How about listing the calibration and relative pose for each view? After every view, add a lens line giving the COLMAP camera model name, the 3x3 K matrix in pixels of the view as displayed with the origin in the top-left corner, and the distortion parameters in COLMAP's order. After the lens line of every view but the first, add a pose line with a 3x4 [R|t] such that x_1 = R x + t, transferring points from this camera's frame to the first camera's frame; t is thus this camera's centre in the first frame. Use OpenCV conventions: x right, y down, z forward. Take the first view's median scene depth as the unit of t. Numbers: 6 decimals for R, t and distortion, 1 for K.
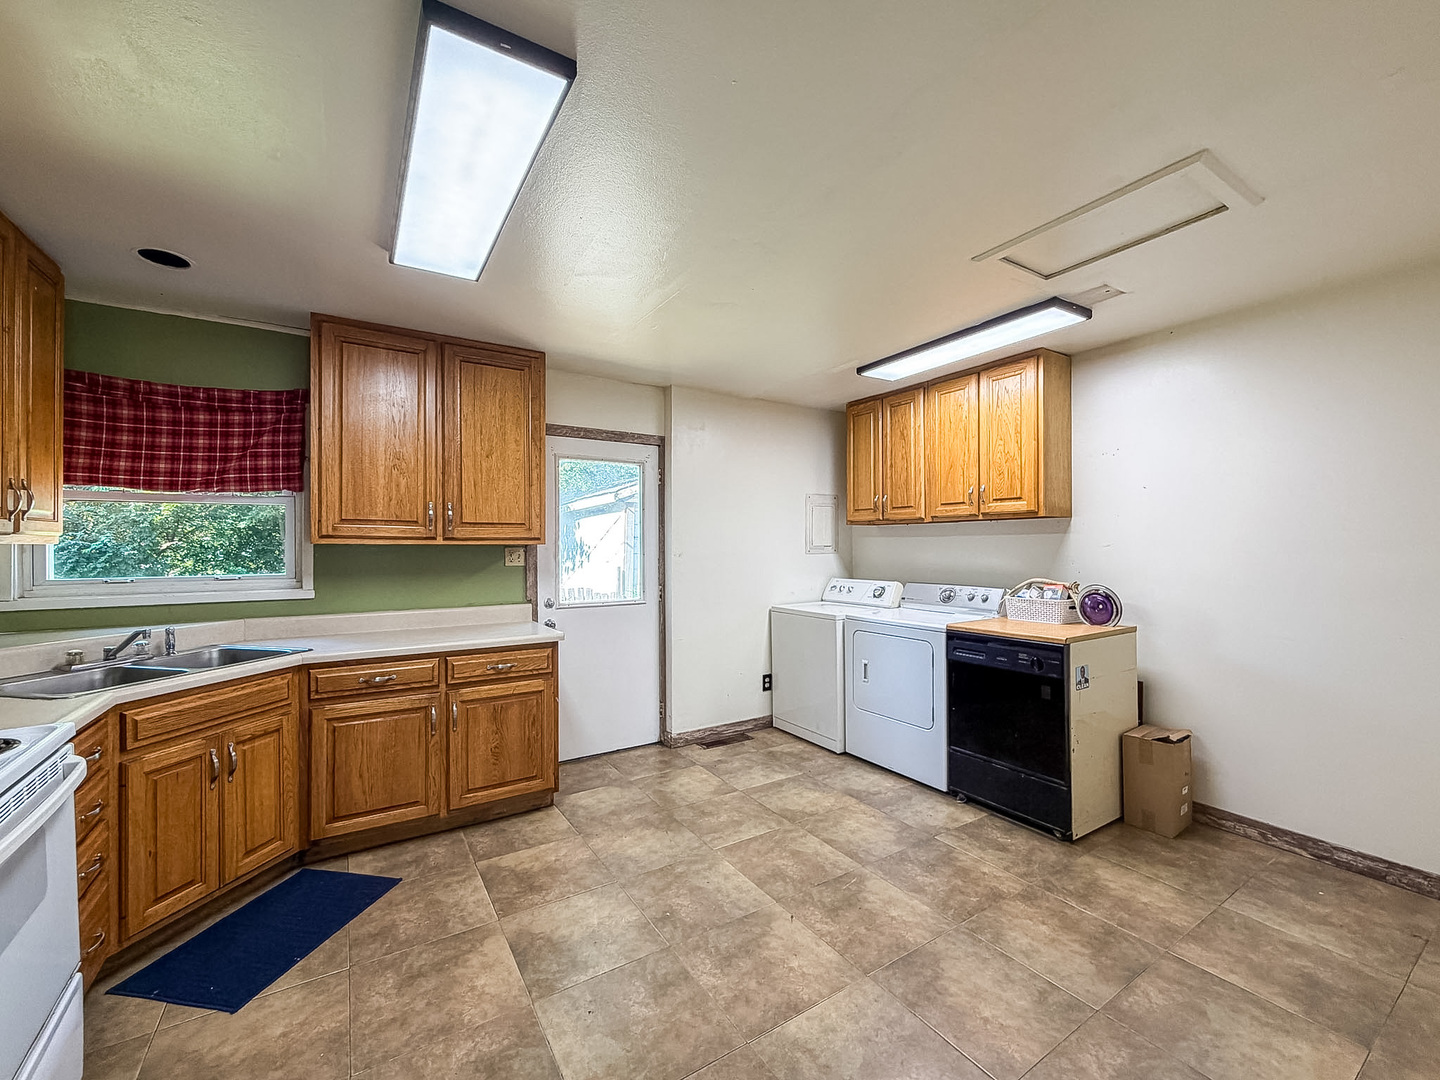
lens RADIAL K [[610.0, 0, 694.6], [0, 610.0, 547.7], [0, 0, 1]] dist [-0.001125, -0.000127]
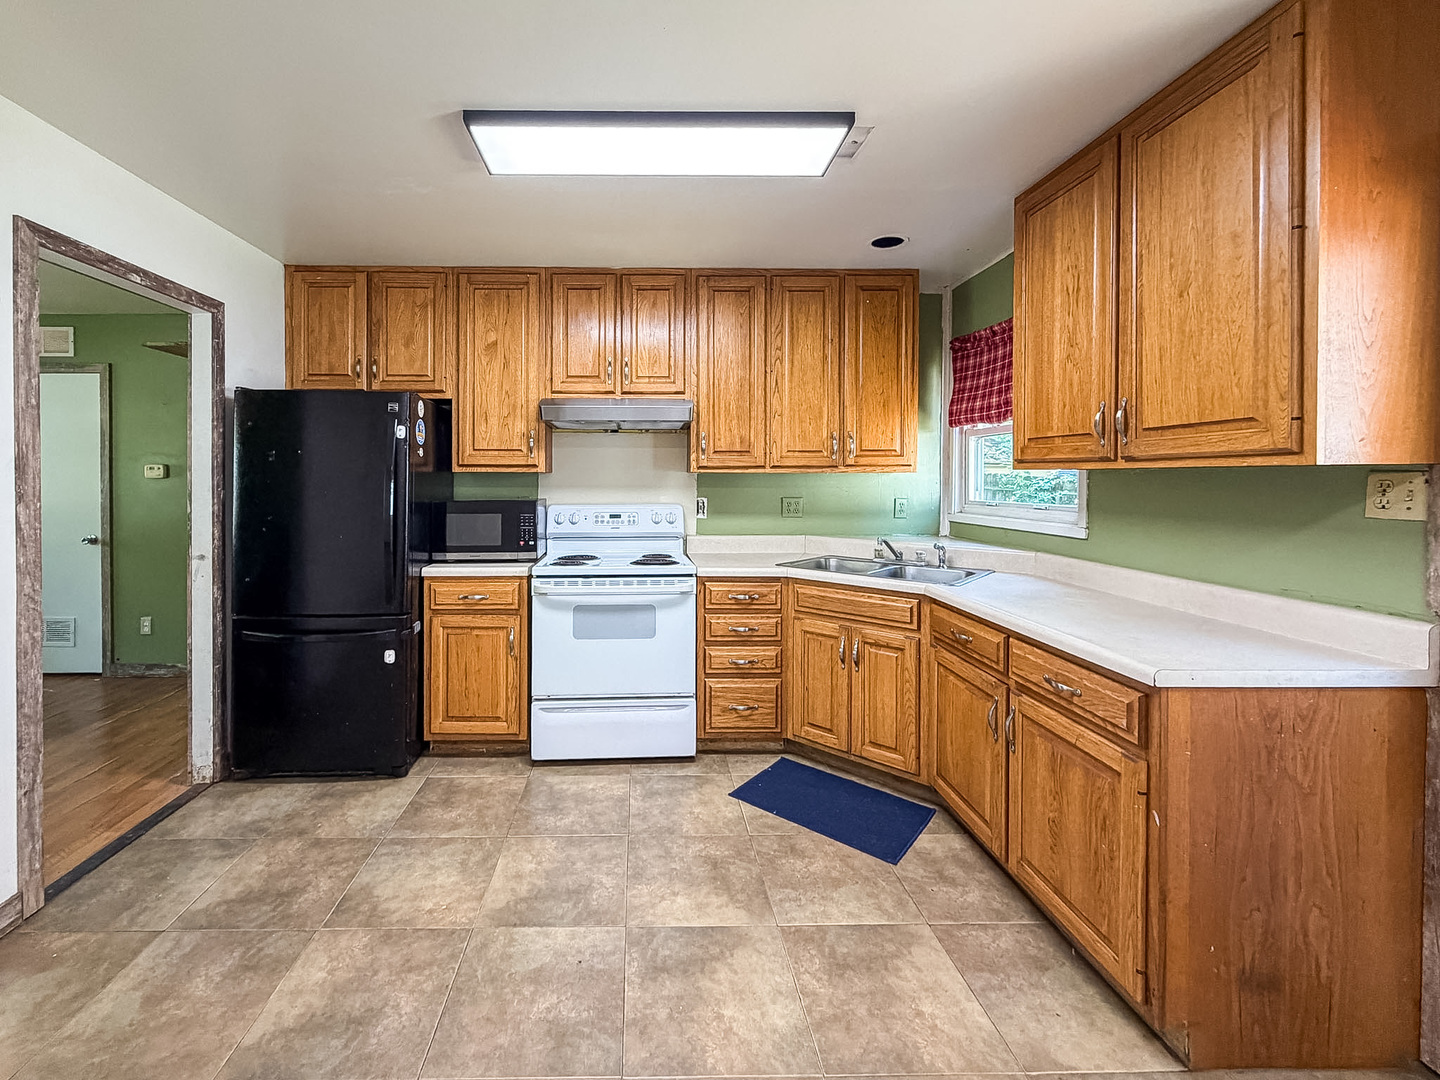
lens RADIAL K [[592.9, 0, 646.5], [0, 592.9, 482.5], [0, 0, 1]] dist [0.001147, -0.000014]
pose [[-0.502075, 0.010922, -0.864755, 0.358774], [0.005094, 0.999940, 0.009672, 0.000095], [0.864809, 0.000451, -0.502101, 0.976713]]
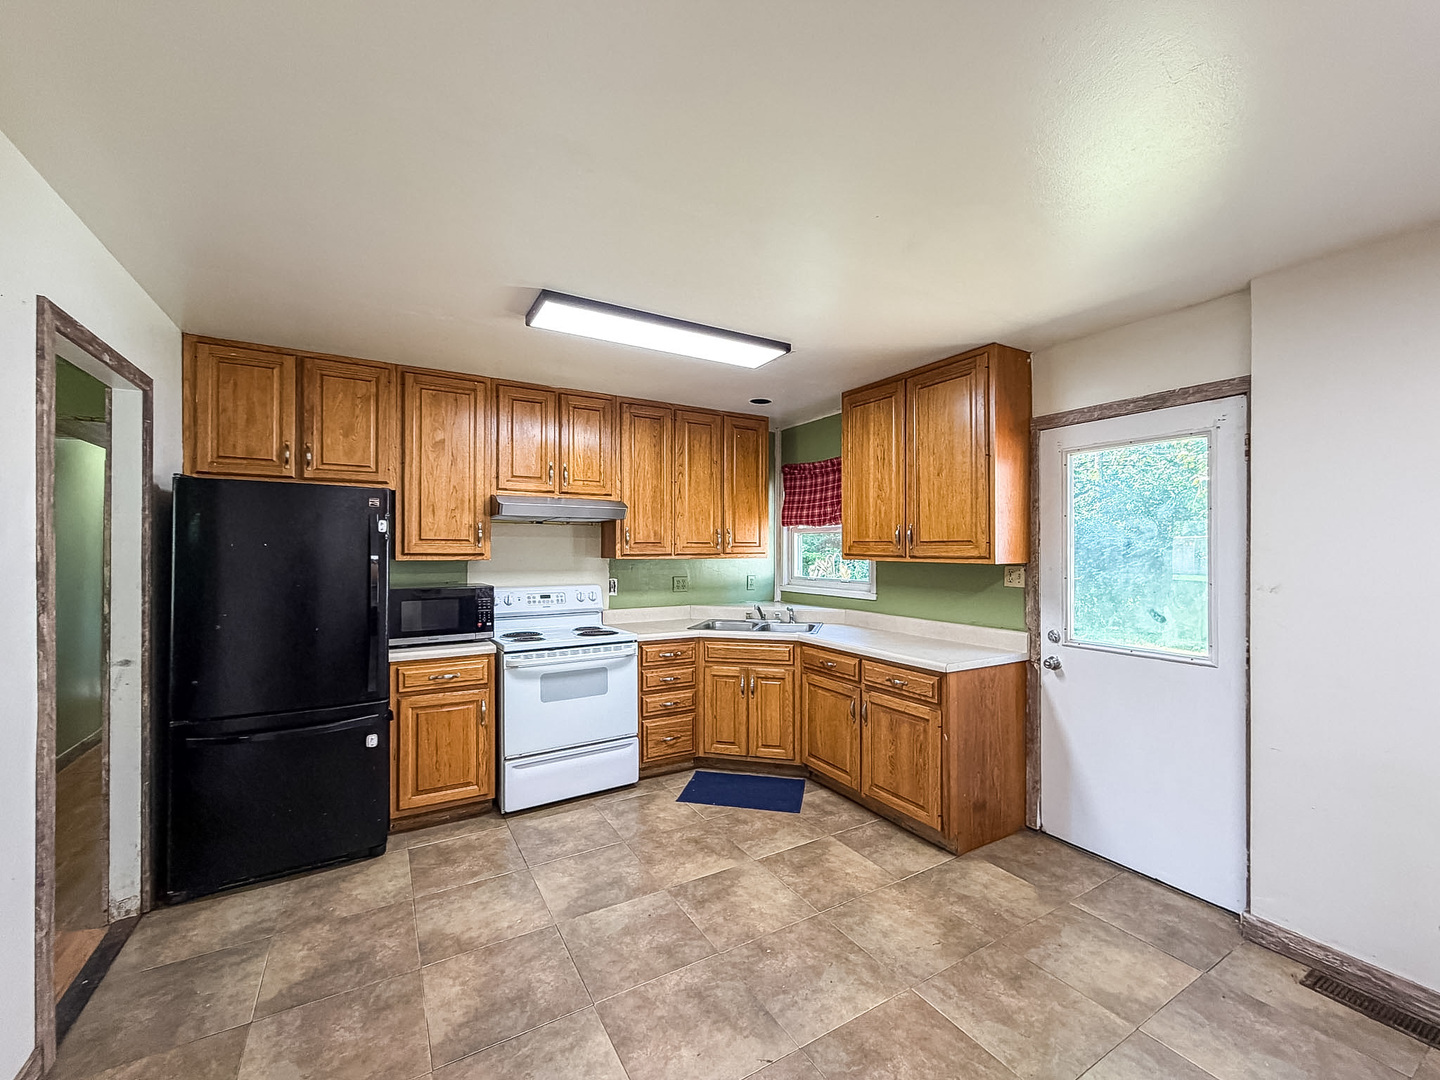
lens RADIAL K [[570.0, 0, 705.6], [0, 570.0, 544.9], [0, 0, 1]] dist [0.000948, 0.000119]
pose [[-0.030614, -0.002406, -0.999528, 0.688628], [0.003377, 0.999991, -0.002511, -0.038445], [0.999526, -0.003453, -0.030606, 0.730811]]
